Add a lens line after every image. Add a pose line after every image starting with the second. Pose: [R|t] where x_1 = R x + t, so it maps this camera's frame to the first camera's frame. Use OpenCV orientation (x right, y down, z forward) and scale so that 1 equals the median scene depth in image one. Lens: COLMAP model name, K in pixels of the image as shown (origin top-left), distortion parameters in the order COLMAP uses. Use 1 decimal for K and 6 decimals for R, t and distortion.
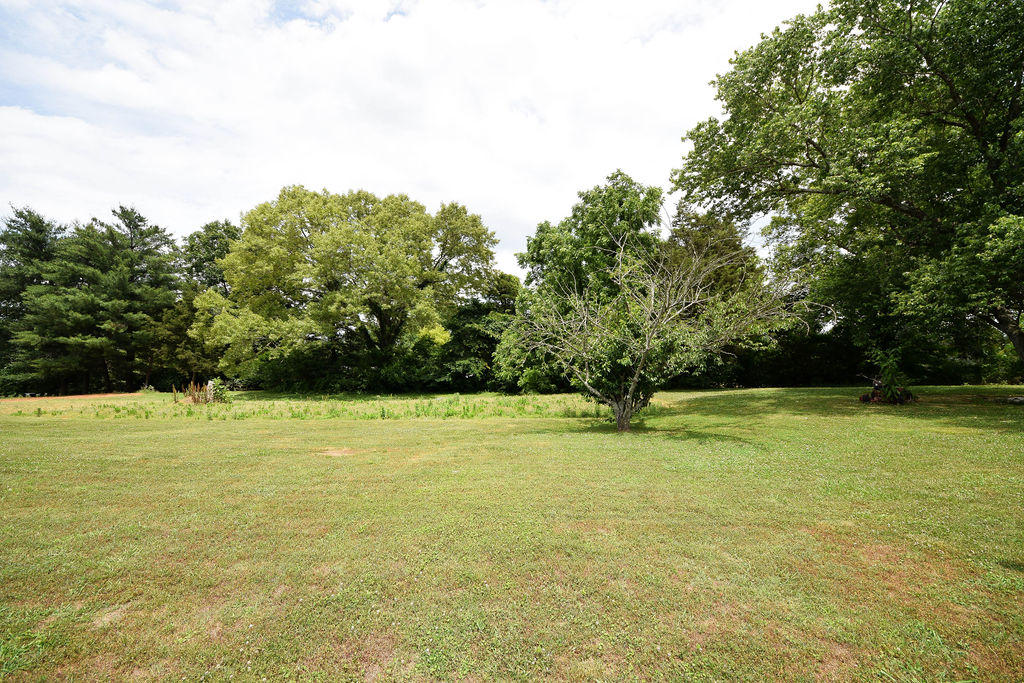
lens RADIAL K [[363.5, 0, 513.3], [0, 363.5, 345.3], [0, 0, 1]] dist [0.000234, -0.010237]
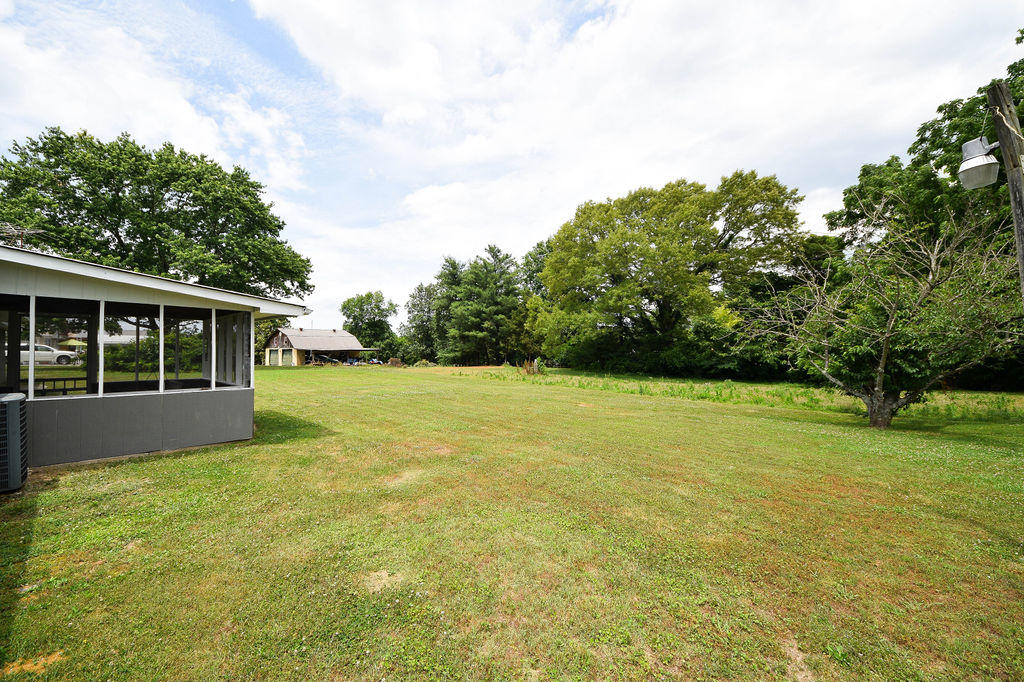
lens RADIAL K [[363.5, 0, 513.3], [0, 363.5, 344.8], [0, 0, 1]] dist [0.000234, -0.010237]
pose [[0.710217, -0.001688, -0.703981, 0.082342], [0.034328, 0.998891, 0.032237, -0.006907], [0.703145, -0.047062, 0.709487, -0.063150]]
